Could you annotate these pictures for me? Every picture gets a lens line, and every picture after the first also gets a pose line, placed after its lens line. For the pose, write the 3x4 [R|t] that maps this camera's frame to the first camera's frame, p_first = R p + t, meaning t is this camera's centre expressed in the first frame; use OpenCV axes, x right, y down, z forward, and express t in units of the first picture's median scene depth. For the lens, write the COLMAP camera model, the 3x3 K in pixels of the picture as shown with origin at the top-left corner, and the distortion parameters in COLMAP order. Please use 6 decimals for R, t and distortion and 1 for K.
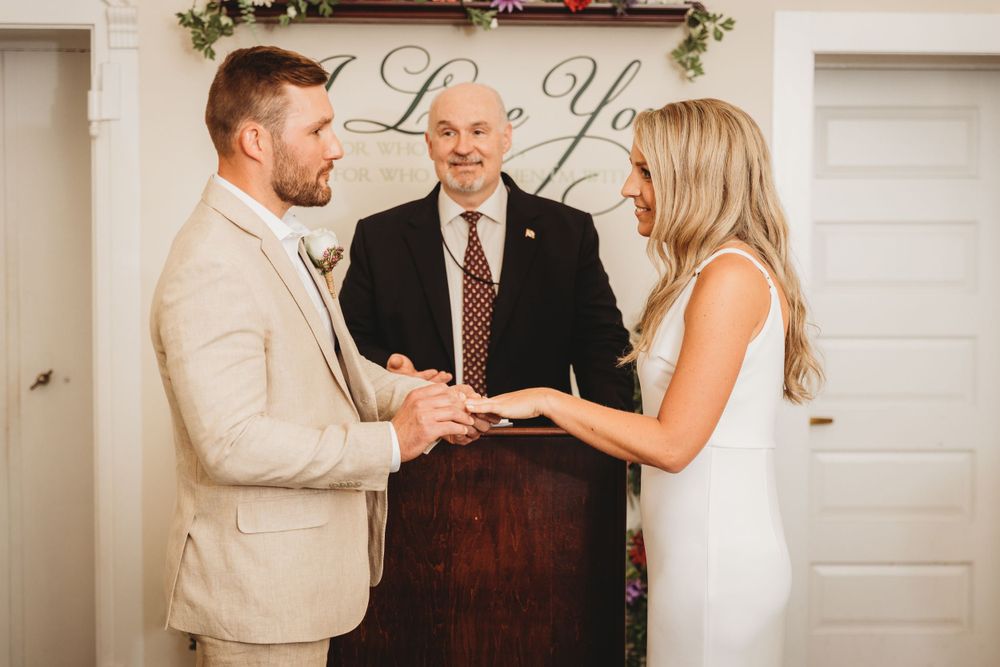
lens RADIAL K [[1998.3, 0, 504.3], [0, 1998.3, 332.1], [0, 0, 1]] dist [0.020558, 0.000000]
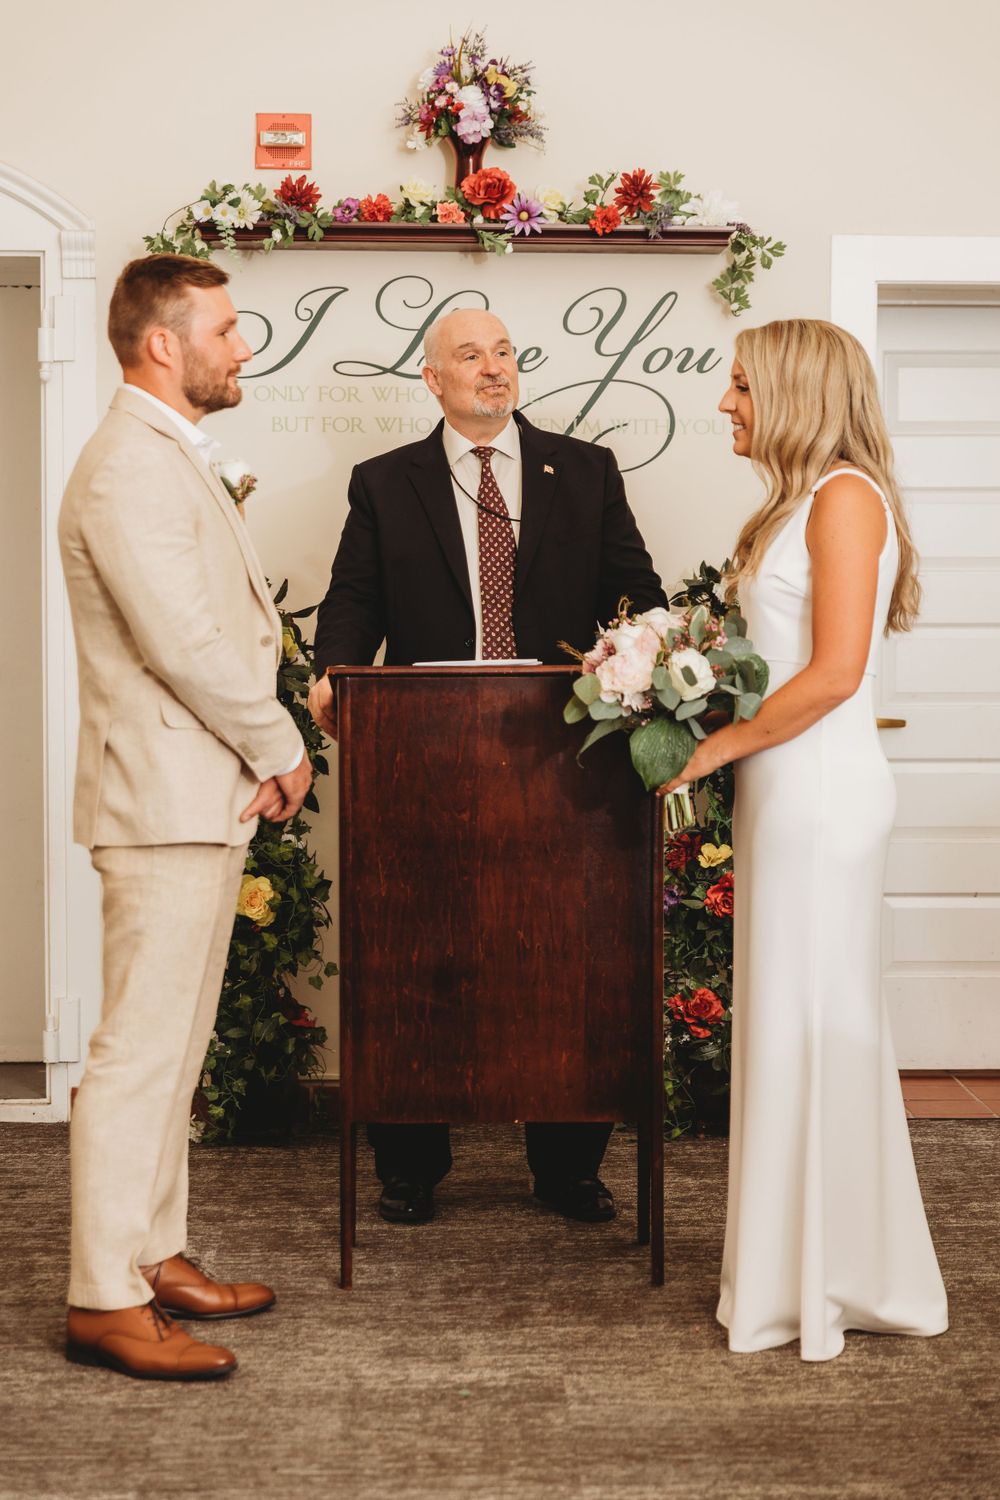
lens RADIAL K [[2997.4, 0, 478.7], [0, 2997.4, 699.2], [0, 0, 1]] dist [0.020558, 0.000000]
pose [[0.999994, -0.000994, 0.003233, -0.022323], [0.001058, 0.999803, -0.019816, 0.066846], [-0.003212, 0.019819, 0.999798, -0.297813]]
